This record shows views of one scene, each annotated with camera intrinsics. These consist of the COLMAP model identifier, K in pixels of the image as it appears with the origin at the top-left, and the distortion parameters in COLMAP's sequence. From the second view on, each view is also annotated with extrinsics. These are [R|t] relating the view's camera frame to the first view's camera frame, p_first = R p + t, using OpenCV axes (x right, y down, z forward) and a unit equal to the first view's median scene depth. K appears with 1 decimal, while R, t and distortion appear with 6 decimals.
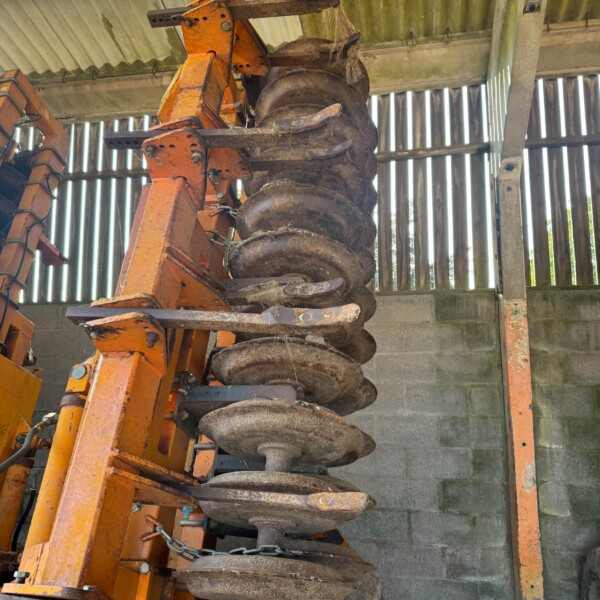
lens RADIAL K [[556.5, 0, 301.8], [0, 556.5, 309.9], [0, 0, 1]] dist [0.104806, -0.205248]
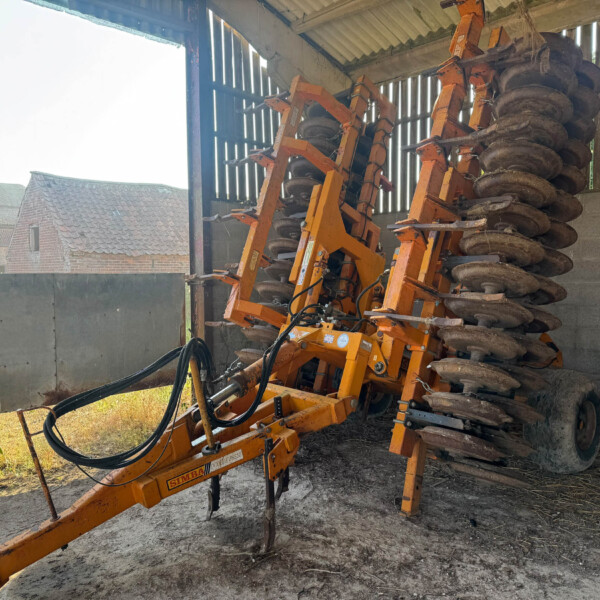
lens RADIAL K [[556.5, 0, 301.8], [0, 556.5, 309.9], [0, 0, 1]] dist [0.104806, -0.205248]
pose [[0.828804, 0.028346, -0.558820, 0.328167], [0.077860, 0.983157, 0.165347, -0.034472], [0.554095, -0.180550, 0.812638, -0.647723]]
